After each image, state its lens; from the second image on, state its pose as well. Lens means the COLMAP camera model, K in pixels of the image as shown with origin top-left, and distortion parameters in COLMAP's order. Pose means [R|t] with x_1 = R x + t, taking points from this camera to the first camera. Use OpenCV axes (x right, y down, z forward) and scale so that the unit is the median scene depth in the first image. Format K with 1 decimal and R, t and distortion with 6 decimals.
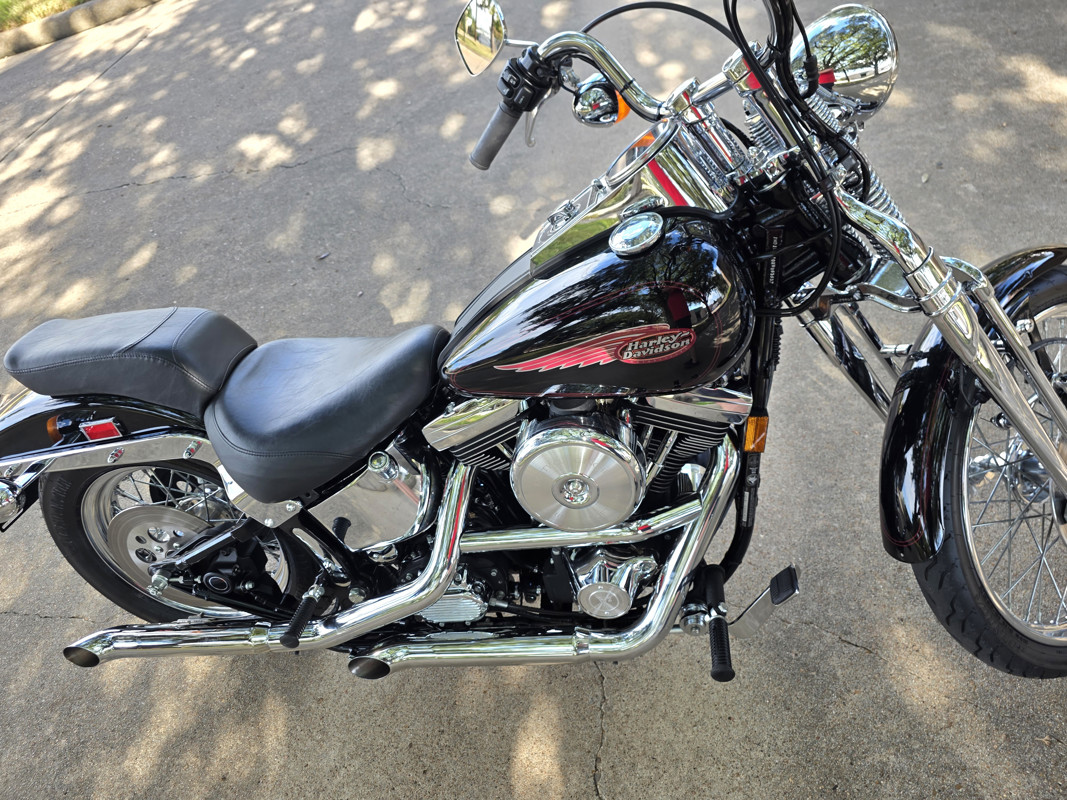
lens RADIAL K [[720.0, 0, 533.5], [0, 720.0, 400.0], [0, 0, 1]] dist [0.026333, -0.015904]
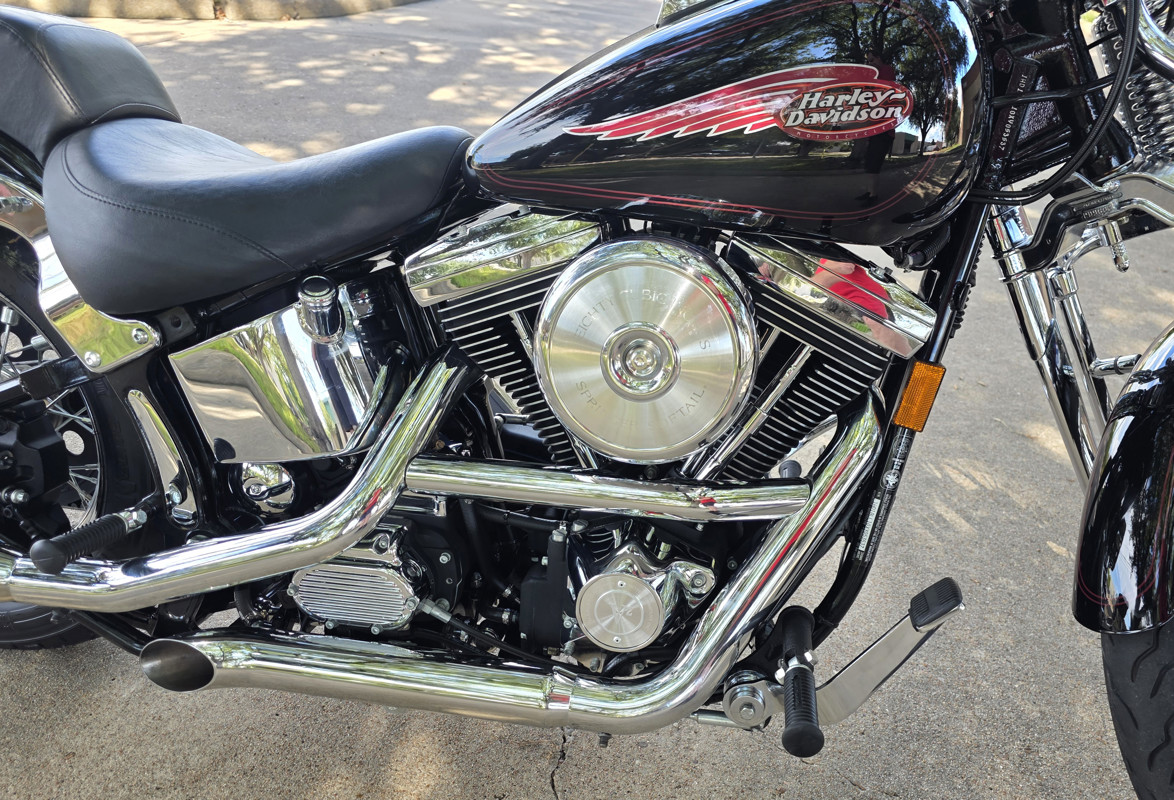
lens RADIAL K [[853.5, 0, 635.5], [0, 853.5, 494.5], [0, 0, 1]] dist [0.036772, -0.032126]
pose [[0.956094, 0.273729, 0.104676, 0.009099], [-0.246852, 0.944727, -0.215765, 0.303153], [-0.157952, 0.180452, 0.970818, 0.266851]]
